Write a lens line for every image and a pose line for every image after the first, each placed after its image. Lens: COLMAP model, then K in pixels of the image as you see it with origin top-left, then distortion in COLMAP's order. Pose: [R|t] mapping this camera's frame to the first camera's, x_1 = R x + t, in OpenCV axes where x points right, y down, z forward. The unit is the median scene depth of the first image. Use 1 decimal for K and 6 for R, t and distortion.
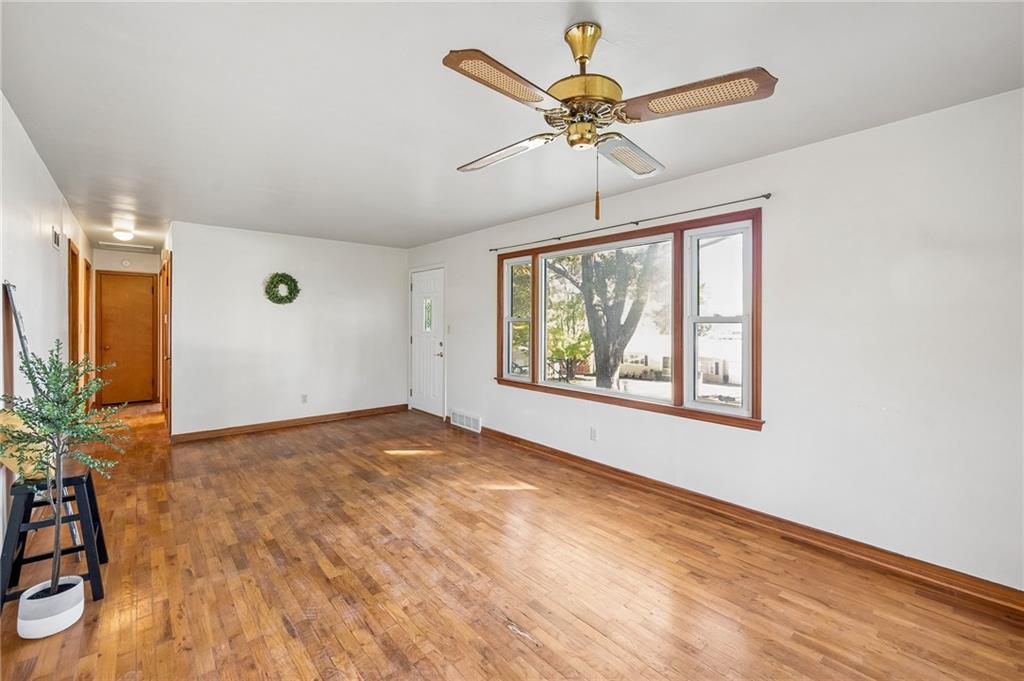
lens RADIAL K [[433.9, 0, 513.2], [0, 433.9, 326.2], [0, 0, 1]] dist [-0.005143, 0.000057]
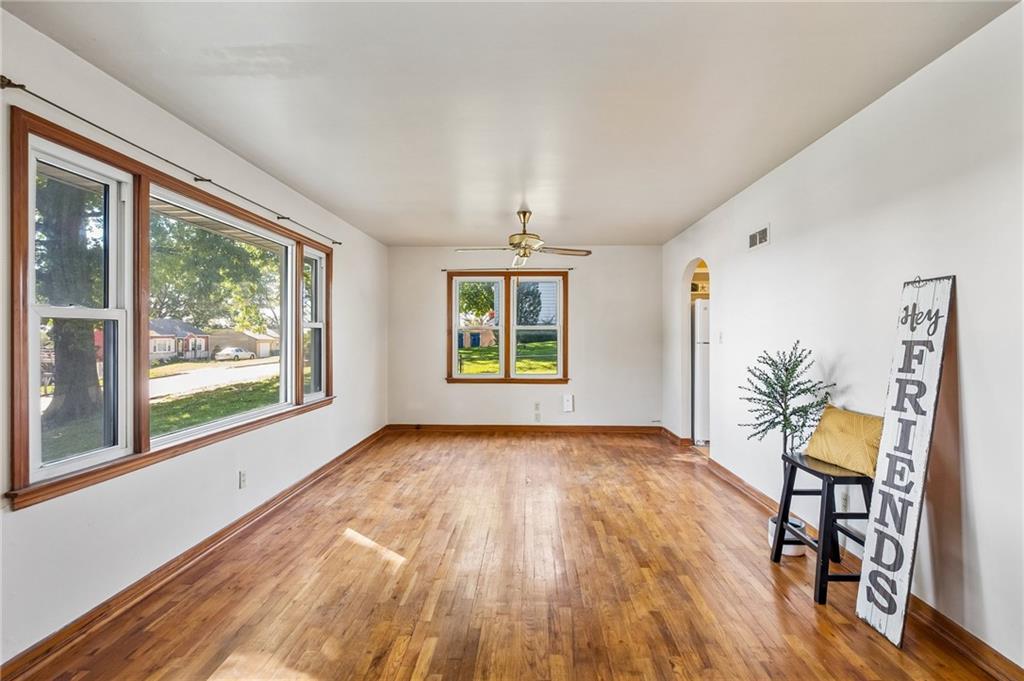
lens RADIAL K [[473.2, 0, 517.3], [0, 473.2, 337.3], [0, 0, 1]] dist [-0.002214, -0.000422]
pose [[-0.739879, -0.008478, 0.672687, -0.770163], [0.000760, 0.999909, 0.013438, 0.000427], [-0.672740, 0.010453, -0.739805, 1.430436]]
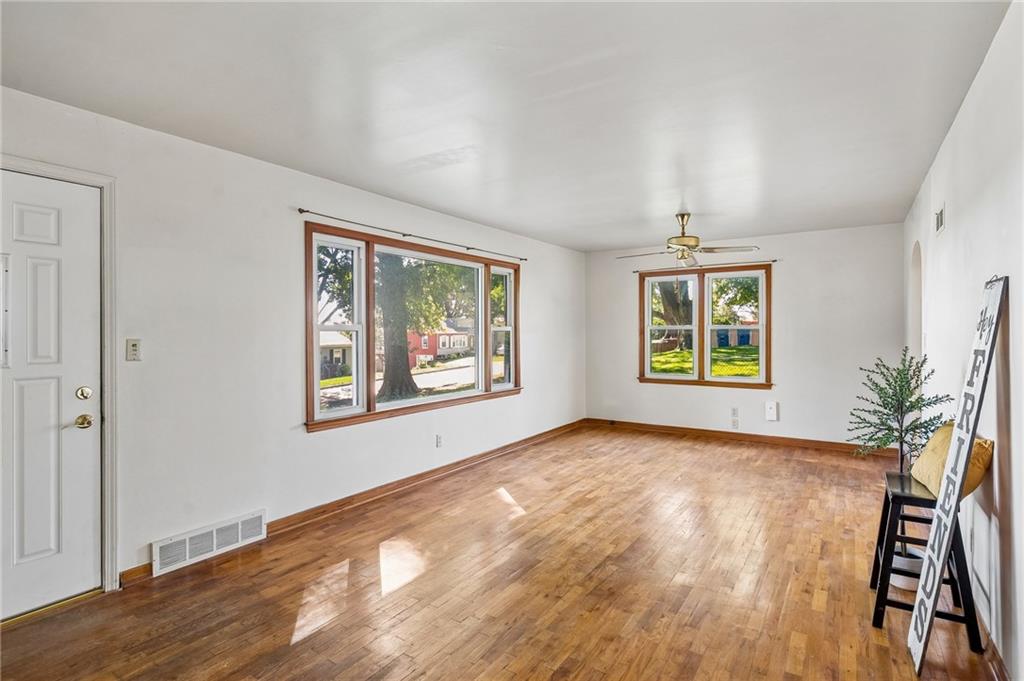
lens RADIAL K [[517.3, 0, 506.1], [0, 517.3, 339.7], [0, 0, 1]] dist [-0.002087, -0.000575]
pose [[-0.264571, -0.018921, 0.964181, -1.151913], [0.010386, 0.999694, 0.022468, -0.016730], [-0.964310, 0.015958, -0.264293, 1.309032]]
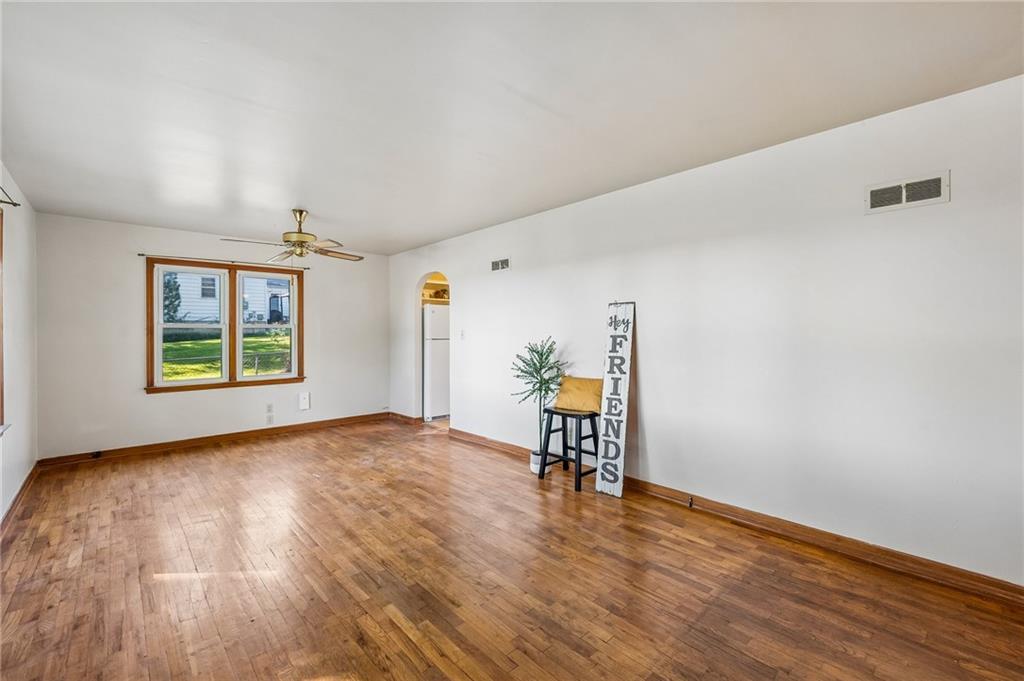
lens RADIAL K [[433.9, 0, 519.8], [0, 433.9, 335.2], [0, 0, 1]] dist [-0.005143, 0.000057]
pose [[-0.999010, 0.001054, -0.044467, -0.465682], [0.000389, 0.999888, 0.014971, -0.002442], [0.044477, 0.014939, -0.998899, 1.666115]]
